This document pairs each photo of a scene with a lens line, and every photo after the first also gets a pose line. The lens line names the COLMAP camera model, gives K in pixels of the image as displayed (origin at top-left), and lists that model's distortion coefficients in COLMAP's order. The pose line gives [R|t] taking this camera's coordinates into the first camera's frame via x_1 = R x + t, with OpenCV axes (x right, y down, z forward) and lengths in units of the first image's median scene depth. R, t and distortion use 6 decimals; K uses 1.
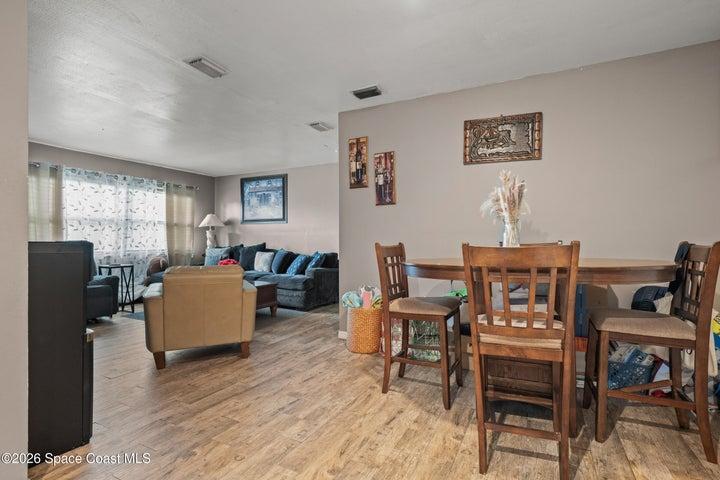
lens RADIAL K [[349.8, 0, 360.0], [0, 349.8, 240.0], [0, 0, 1]] dist [0.000761, 0.000022]
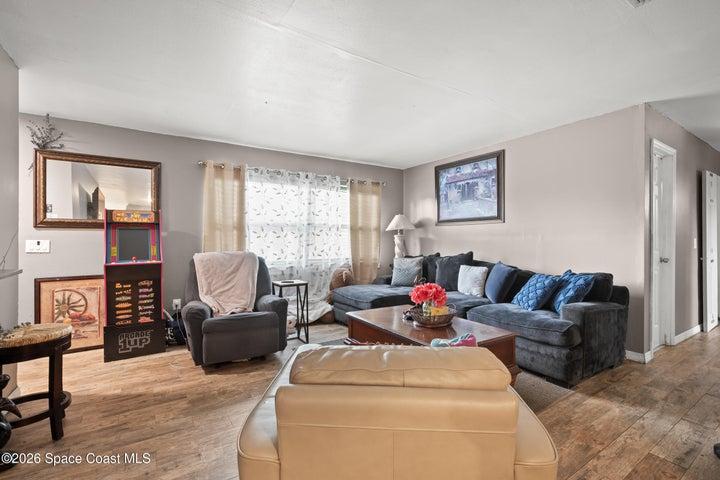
lens RADIAL K [[332.6, 0, 360.0], [0, 332.6, 240.0], [0, 0, 1]] dist [-0.001077, -0.000117]
pose [[0.870757, -0.003562, -0.491700, -0.145234], [0.003292, 0.999994, -0.001415, -0.016253], [0.491702, -0.000386, 0.870763, 0.326070]]
